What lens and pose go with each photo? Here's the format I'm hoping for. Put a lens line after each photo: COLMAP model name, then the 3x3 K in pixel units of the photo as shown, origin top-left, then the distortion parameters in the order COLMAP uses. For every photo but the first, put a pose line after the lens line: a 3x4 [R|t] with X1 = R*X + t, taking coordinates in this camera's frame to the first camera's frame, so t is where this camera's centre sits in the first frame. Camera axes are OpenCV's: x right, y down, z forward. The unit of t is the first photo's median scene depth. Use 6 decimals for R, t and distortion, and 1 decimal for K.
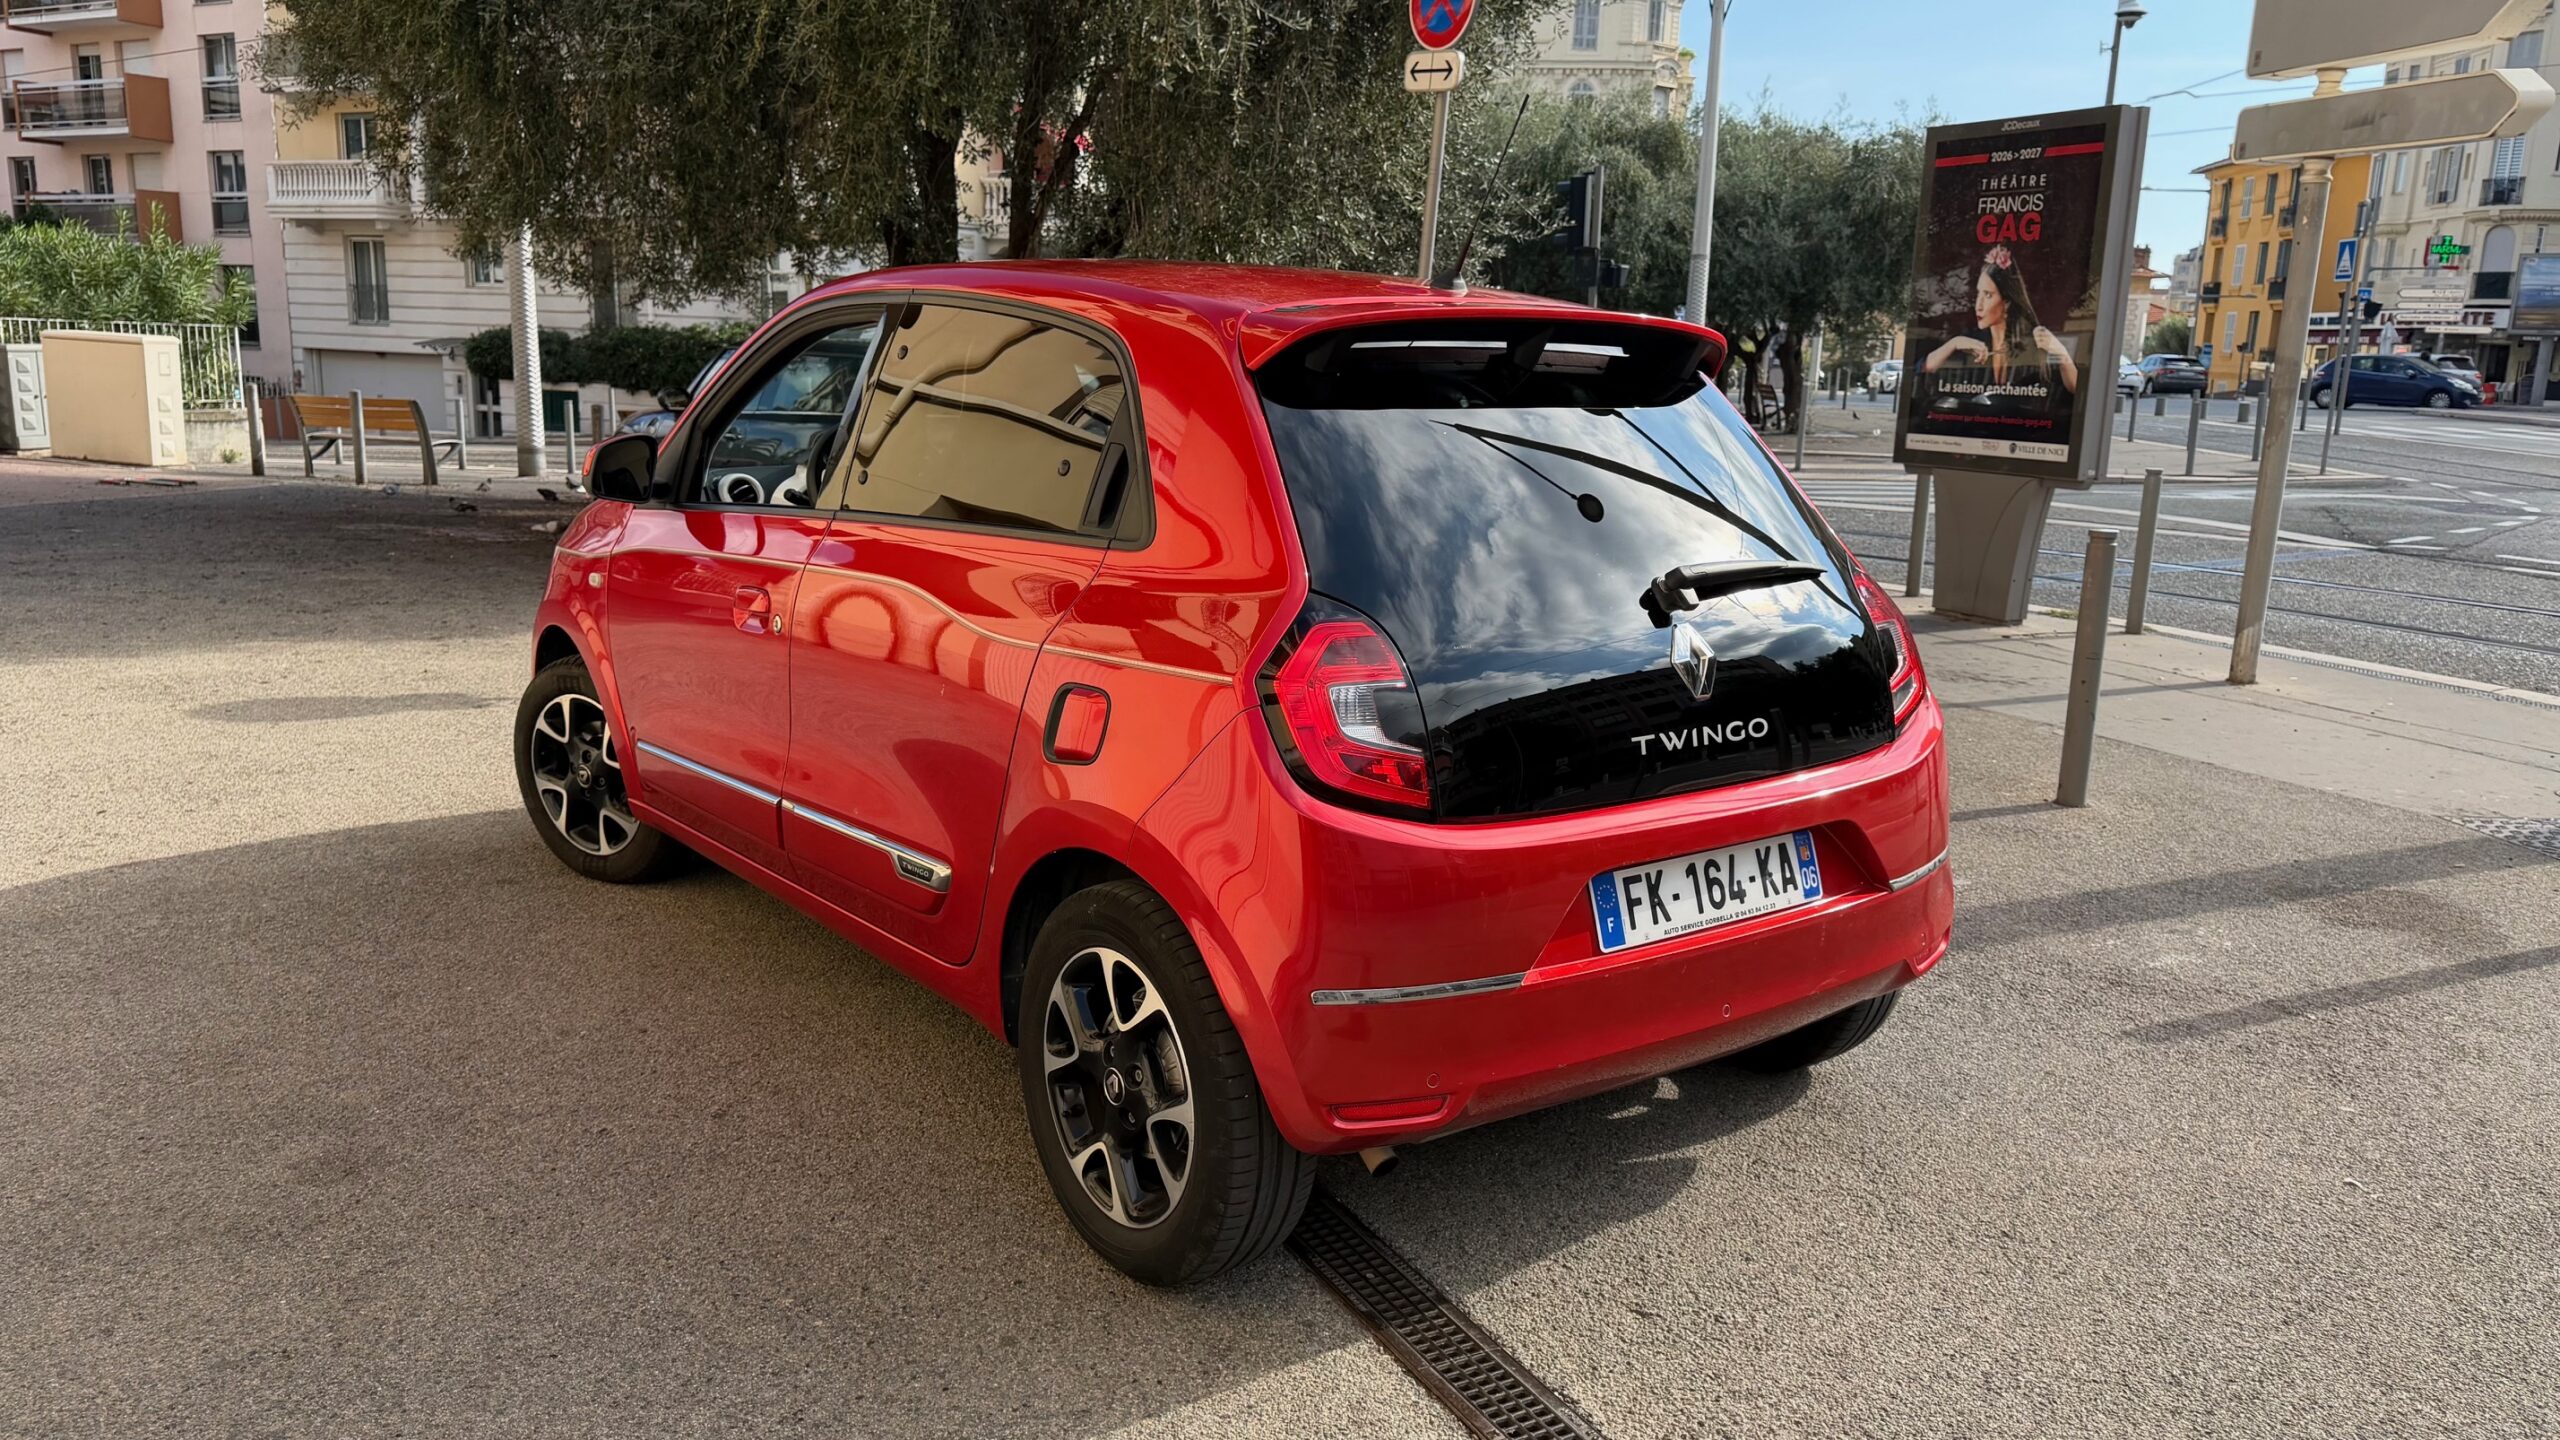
lens RADIAL K [[1808.7, 0, 1280.0], [0, 1808.7, 720.0], [0, 0, 1]] dist [0.164453, -0.184087]
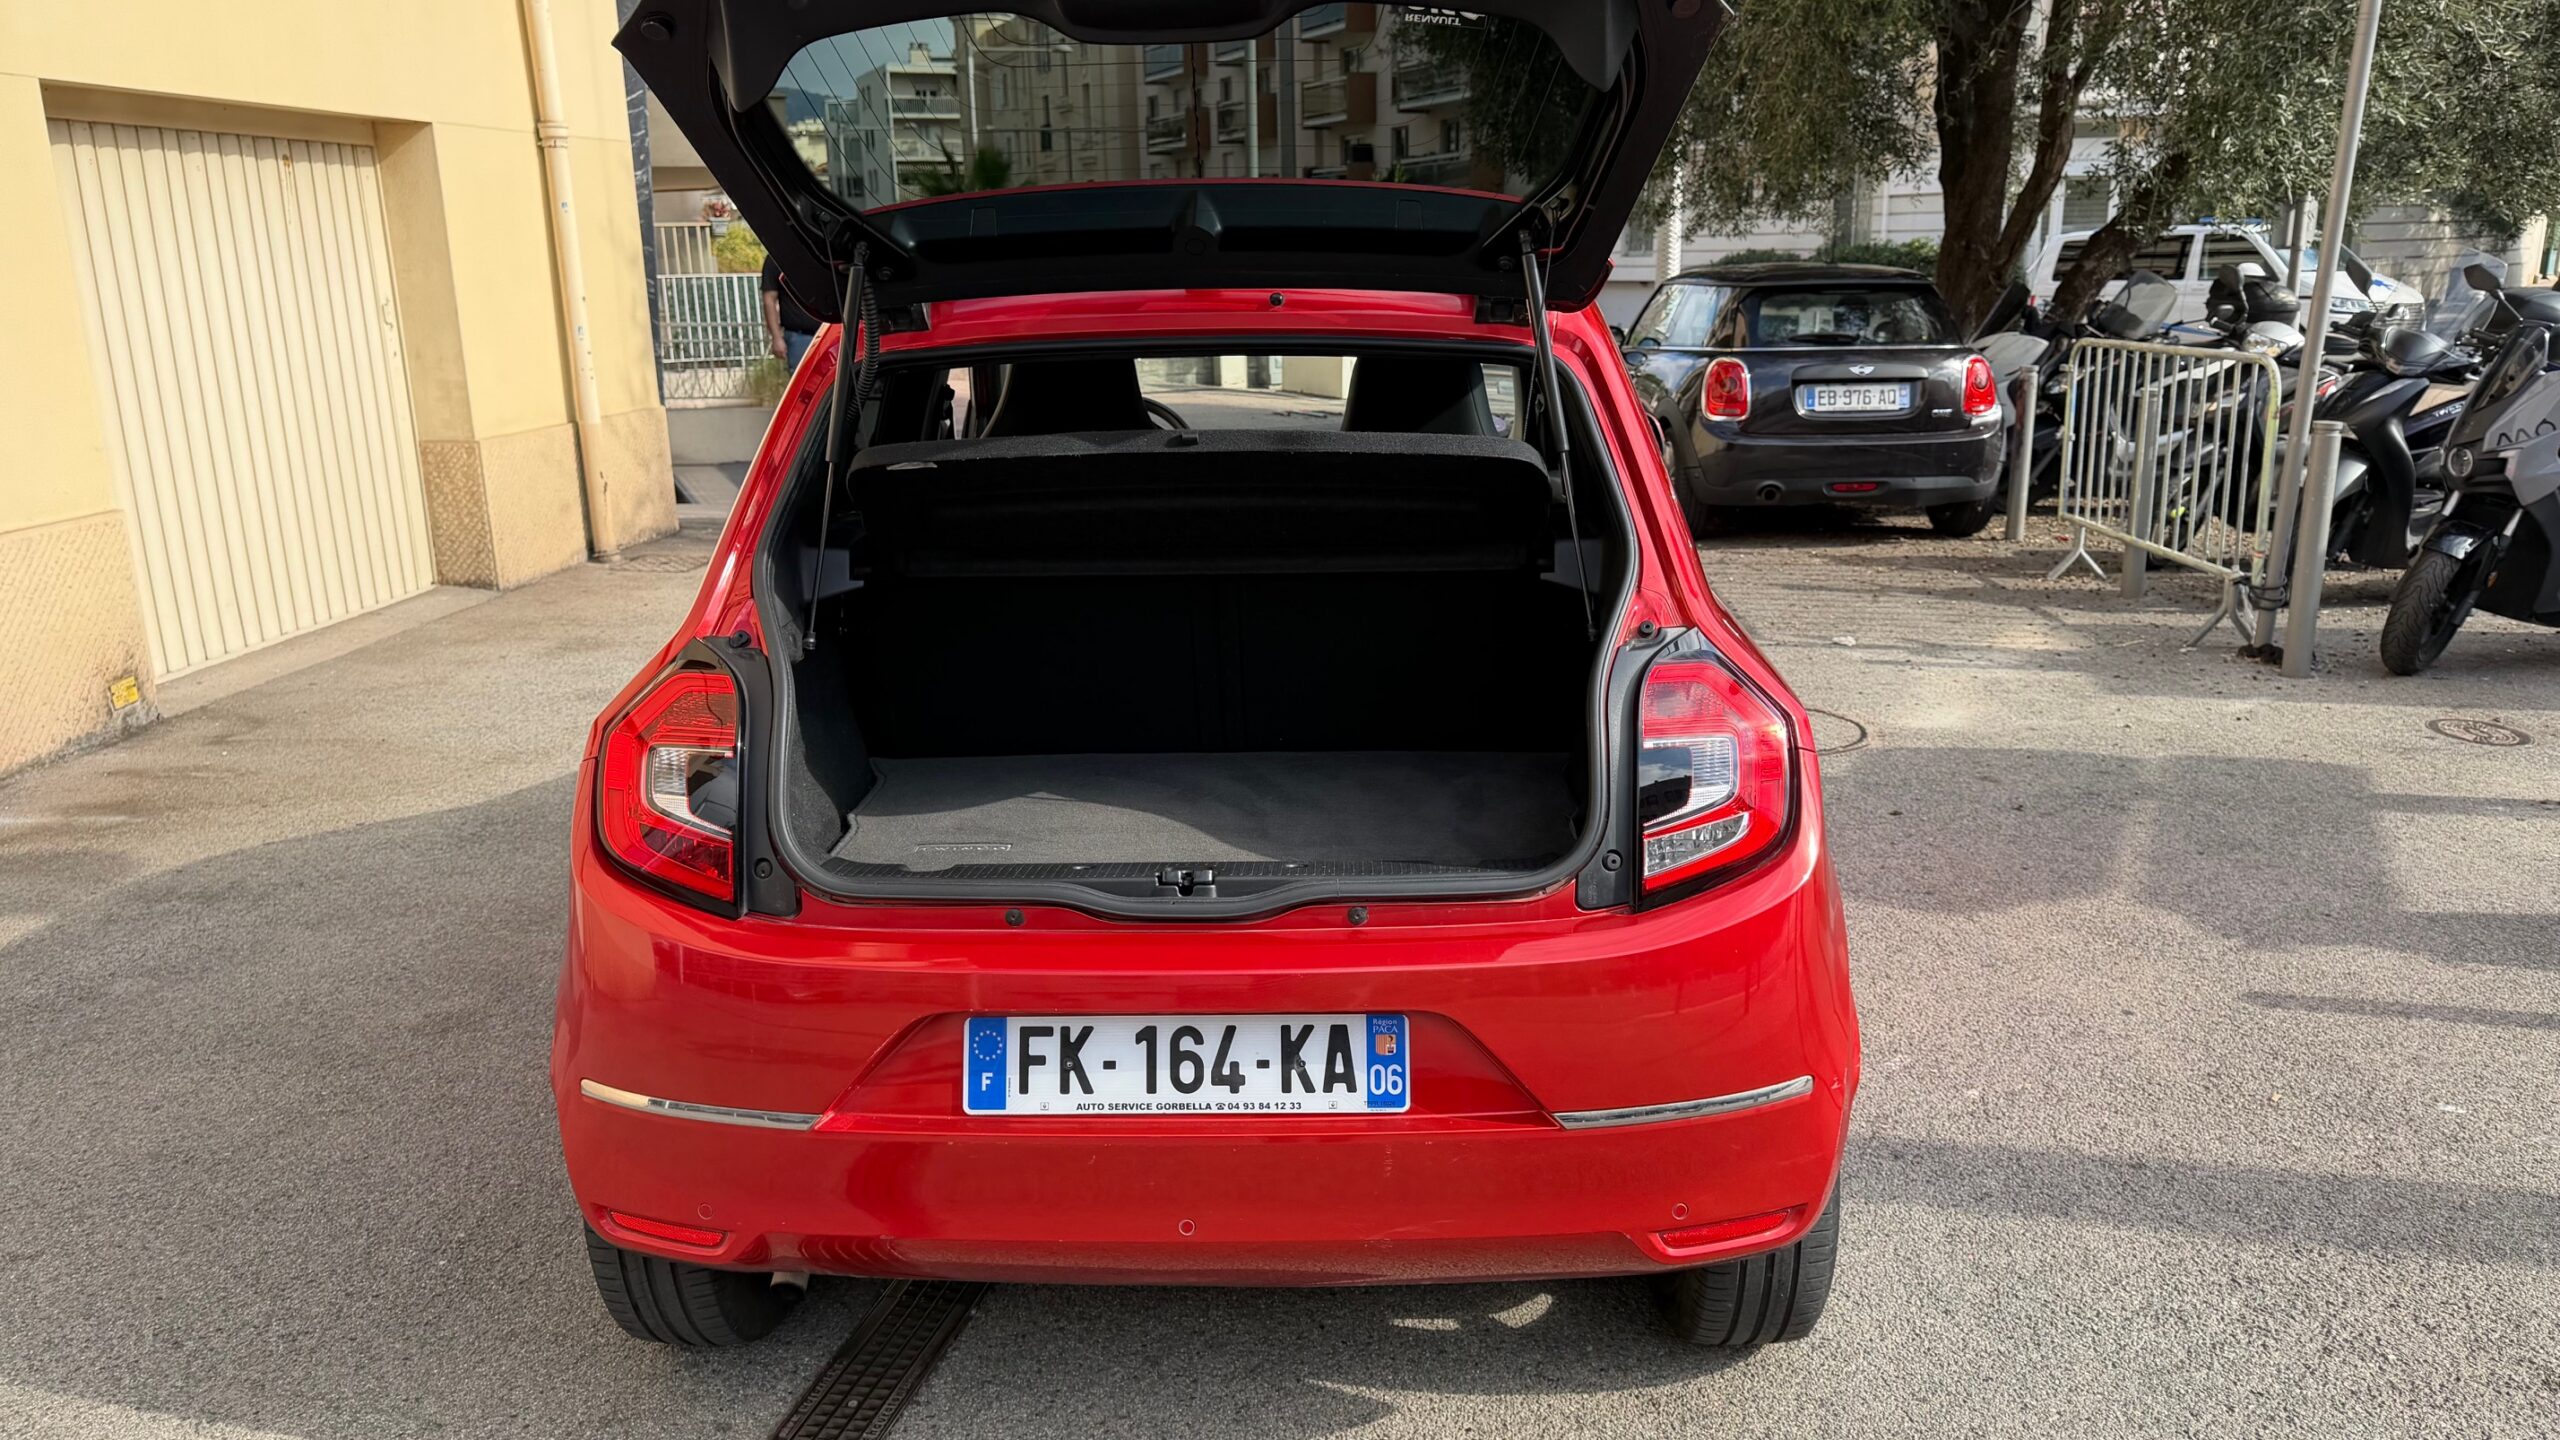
lens RADIAL K [[1846.4, 0, 1309.0], [0, 1846.4, 713.4], [0, 0, 1]] dist [0.139334, -0.203811]
pose [[0.776915, 0.117696, -0.618506, 0.735176], [-0.093254, 0.993048, 0.071829, -0.113562], [0.622661, 0.001873, 0.782490, 0.420937]]
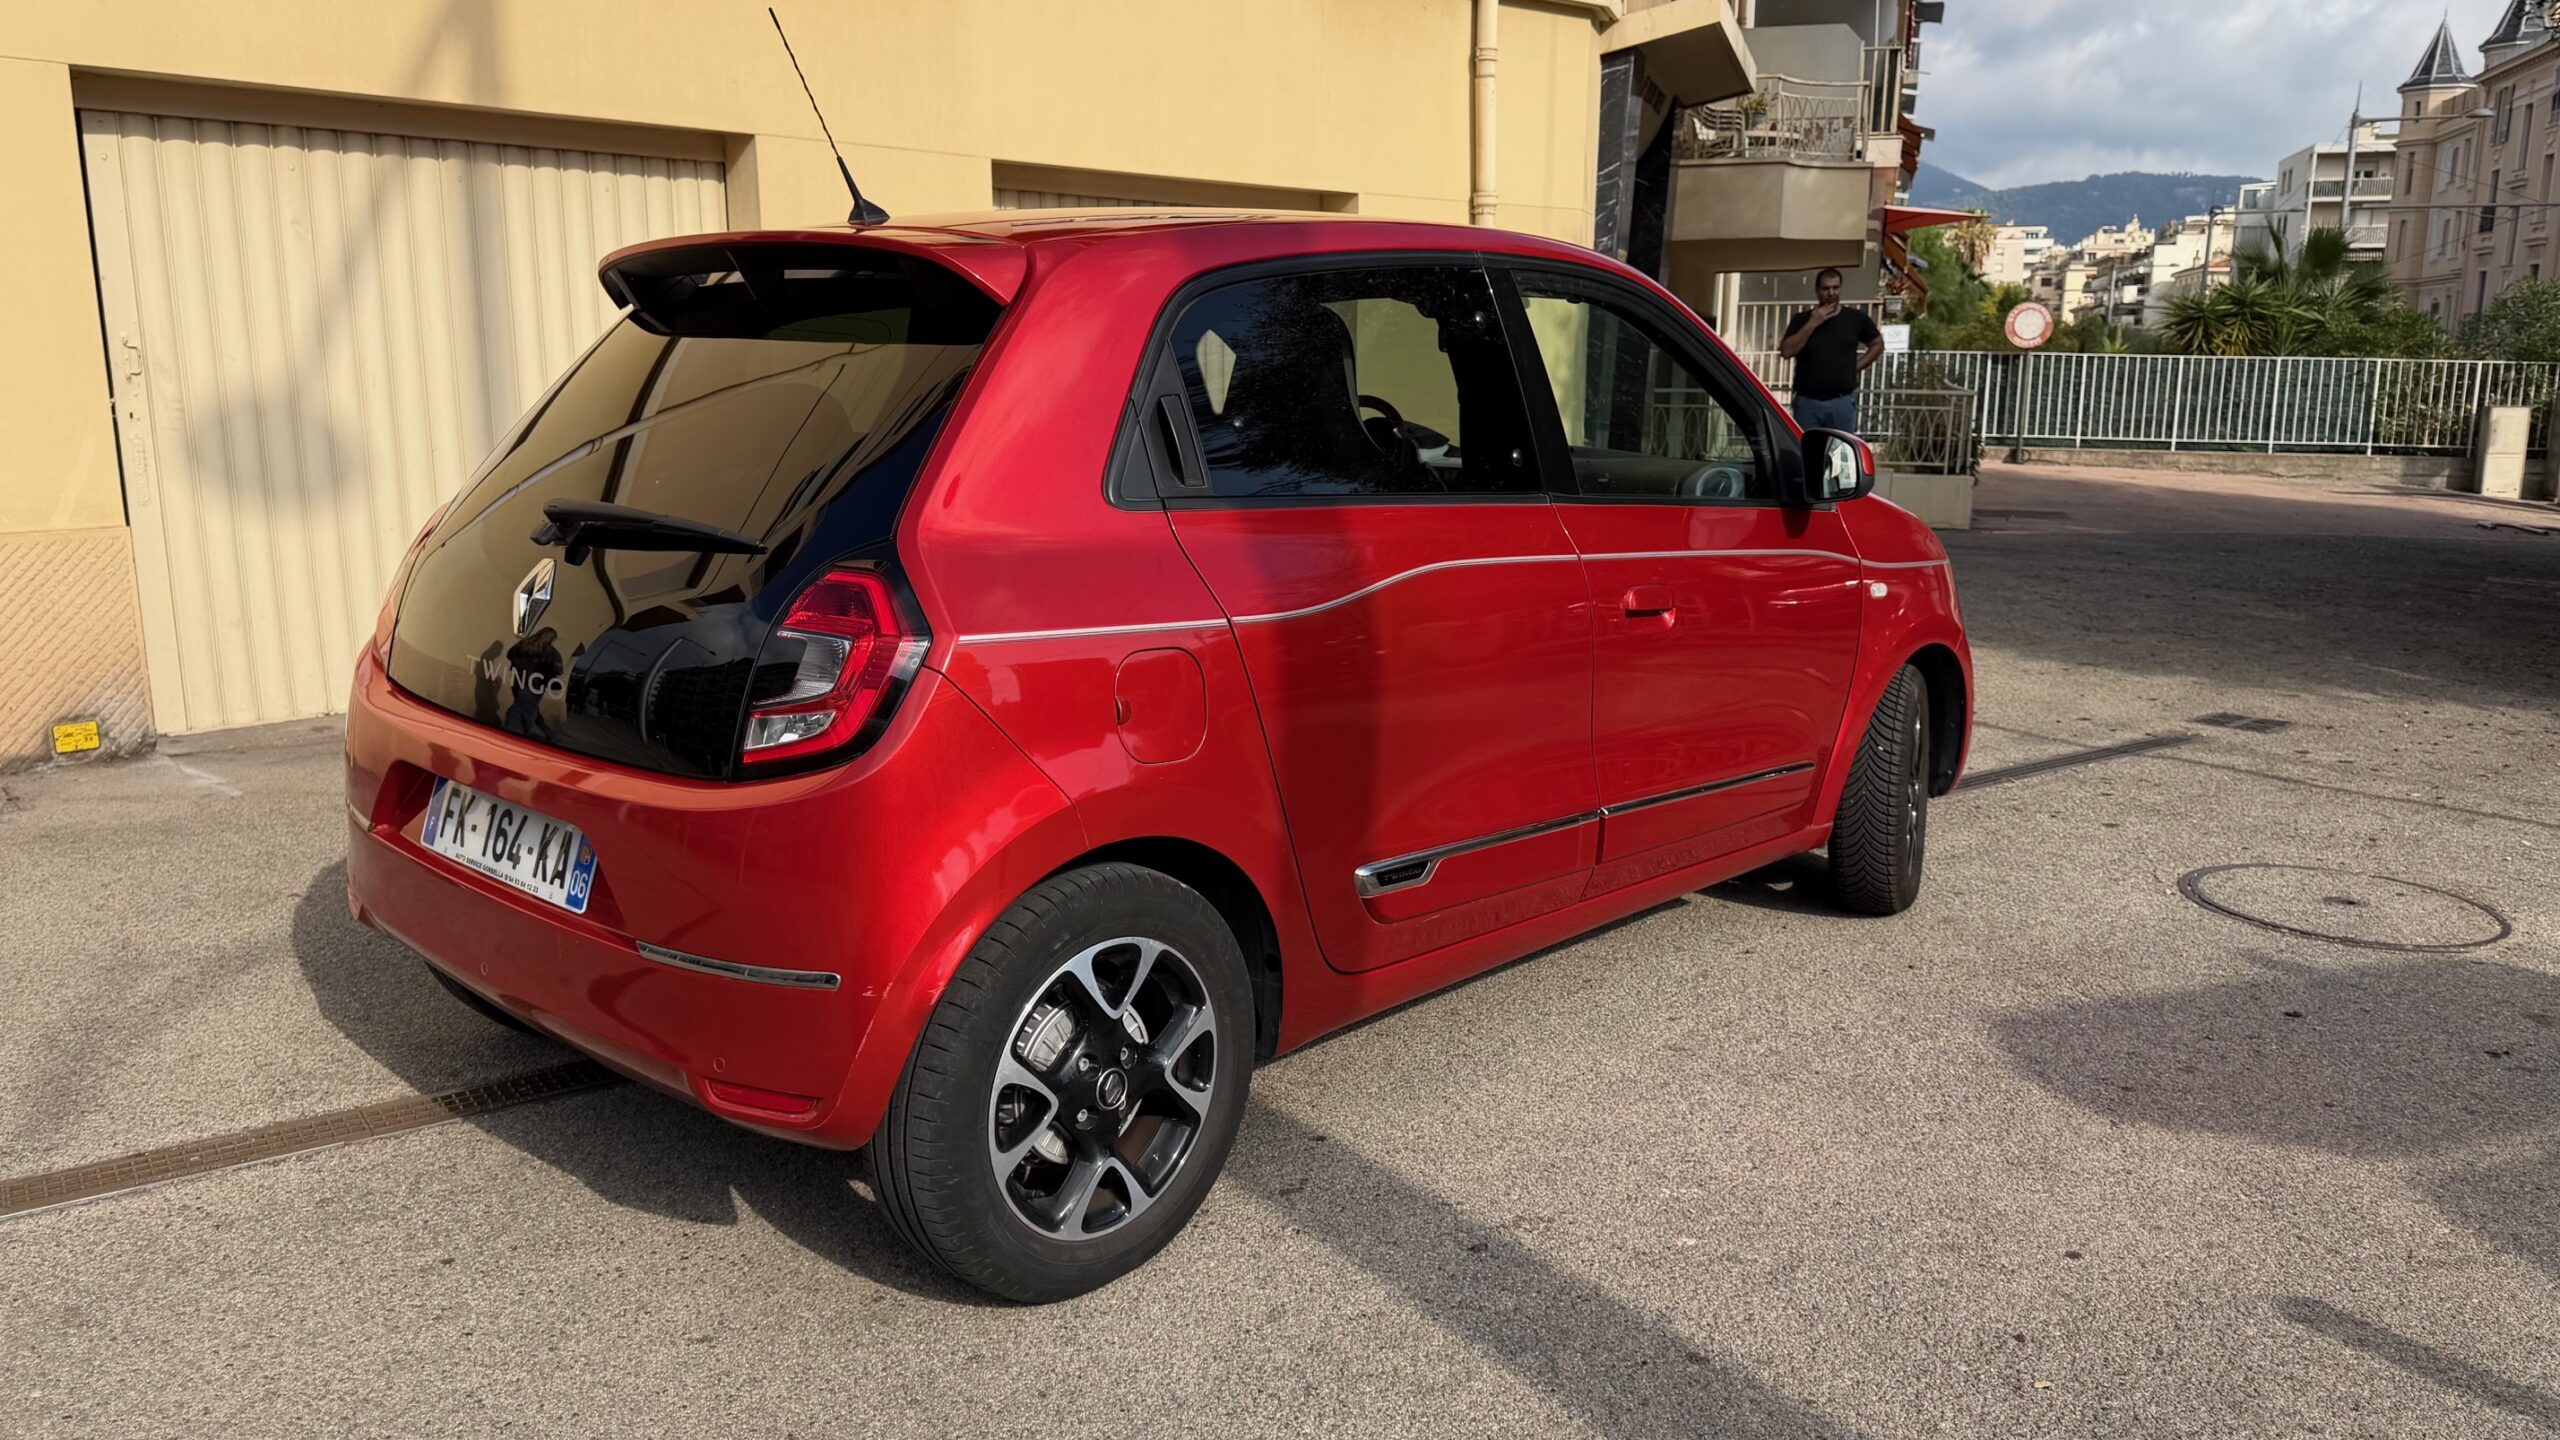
lens RADIAL K [[1846.4, 0, 1309.0], [0, 1846.4, 713.4], [0, 0, 1]] dist [0.139334, -0.203811]
pose [[0.151780, 0.164913, -0.974560, 1.228973], [-0.202987, 0.970168, 0.132556, -0.183374], [0.967346, 0.177704, 0.180727, 1.207147]]
